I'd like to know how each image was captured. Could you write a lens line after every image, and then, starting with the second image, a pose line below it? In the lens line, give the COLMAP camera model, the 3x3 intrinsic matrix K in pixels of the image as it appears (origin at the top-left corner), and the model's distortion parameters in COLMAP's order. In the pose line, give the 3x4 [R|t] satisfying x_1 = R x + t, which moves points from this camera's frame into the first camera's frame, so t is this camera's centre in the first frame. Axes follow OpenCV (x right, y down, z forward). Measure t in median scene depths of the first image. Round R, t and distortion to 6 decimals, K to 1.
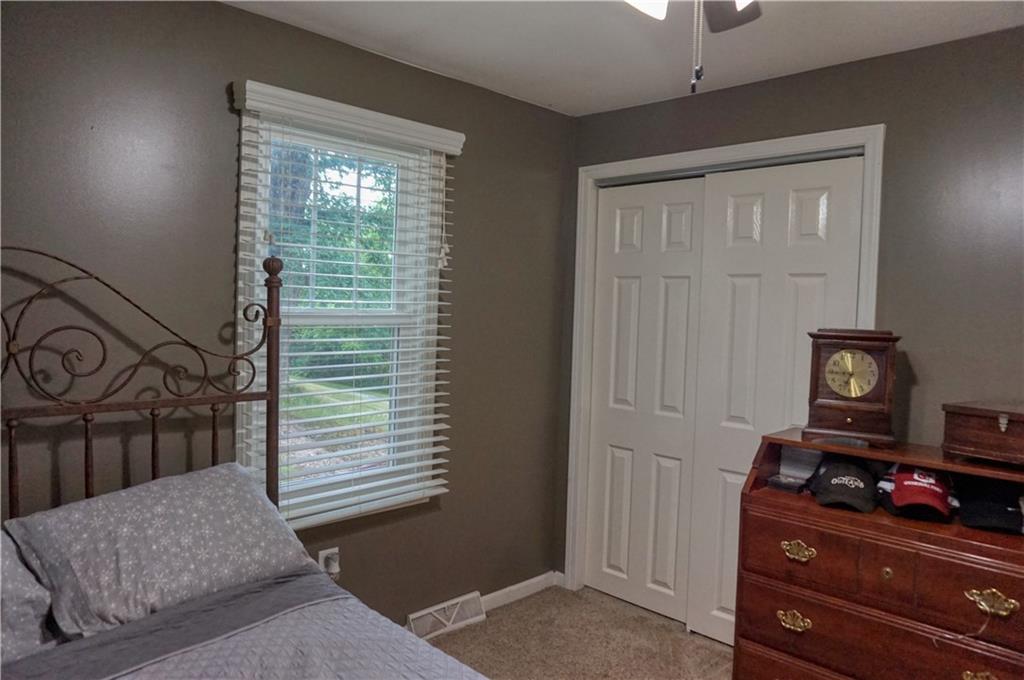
lens RADIAL K [[704.7, 0, 512.0], [0, 704.7, 340.0], [0, 0, 1]] dist [0.000381, 0.000010]
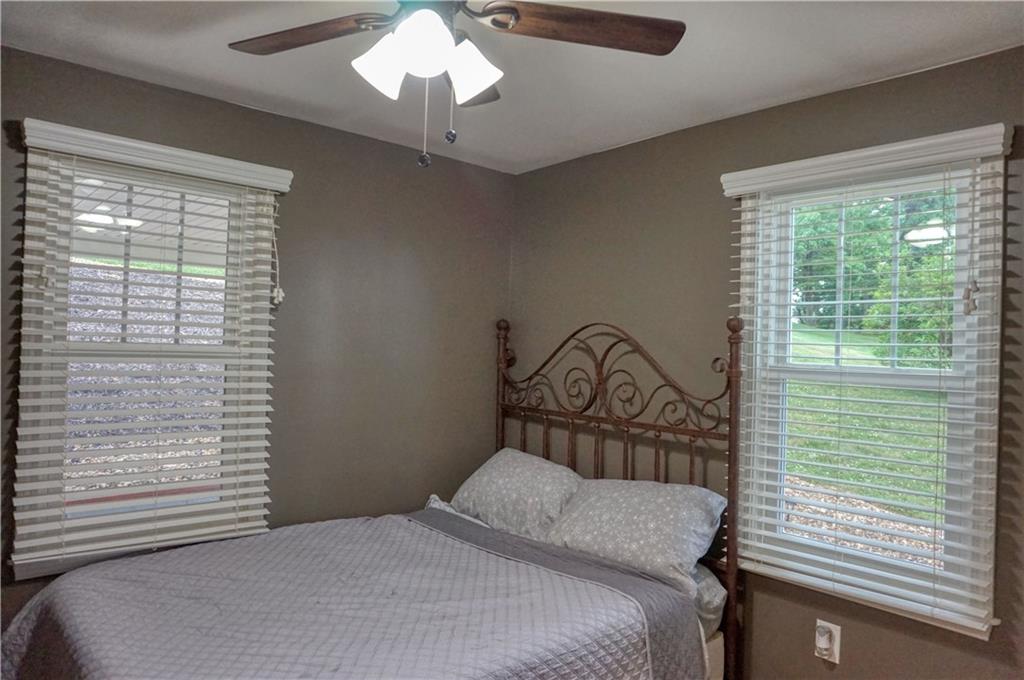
lens RADIAL K [[704.7, 0, 512.0], [0, 704.7, 340.0], [0, 0, 1]] dist [0.000381, 0.000010]
pose [[-0.065282, -0.033074, -0.997319, 0.842221], [-0.081646, 0.996277, -0.027695, -0.019196], [0.994521, 0.079619, -0.067739, 0.729776]]
